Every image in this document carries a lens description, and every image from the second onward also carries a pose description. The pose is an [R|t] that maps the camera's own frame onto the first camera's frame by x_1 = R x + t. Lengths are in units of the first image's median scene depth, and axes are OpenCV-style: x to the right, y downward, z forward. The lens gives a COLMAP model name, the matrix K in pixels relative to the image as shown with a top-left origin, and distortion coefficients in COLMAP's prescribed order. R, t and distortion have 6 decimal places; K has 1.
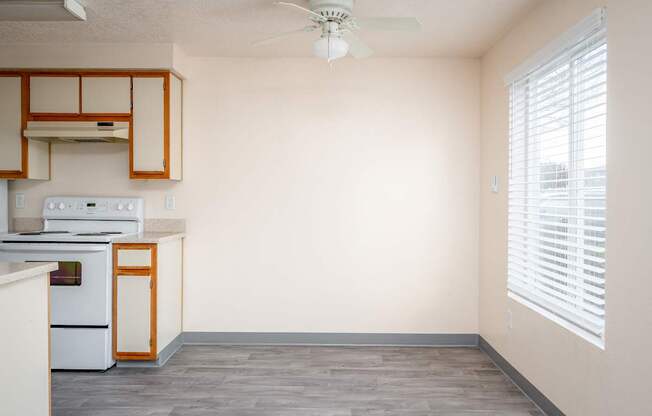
lens RADIAL K [[469.8, 0, 326.0], [0, 469.8, 208.0], [0, 0, 1]] dist [0.001499, 0.000096]
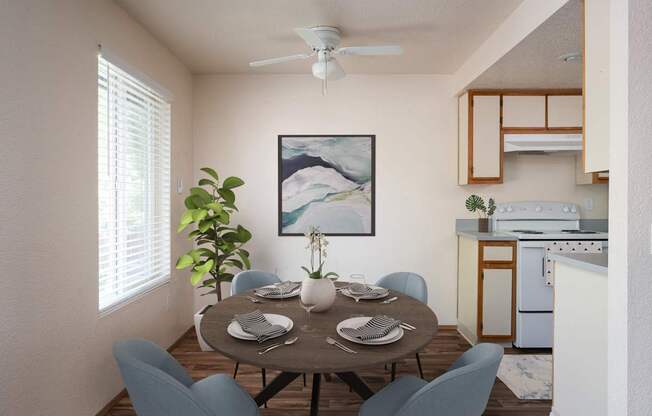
lens RADIAL K [[401.5, 0, 326.0], [0, 401.5, 208.0], [0, 0, 1]] dist [0.000873, -0.000490]
pose [[0.999959, 0.005908, 0.006829, -0.836112], [-0.005904, 0.999982, -0.000539, -0.001471], [-0.006833, 0.000498, 0.999977, 0.023518]]
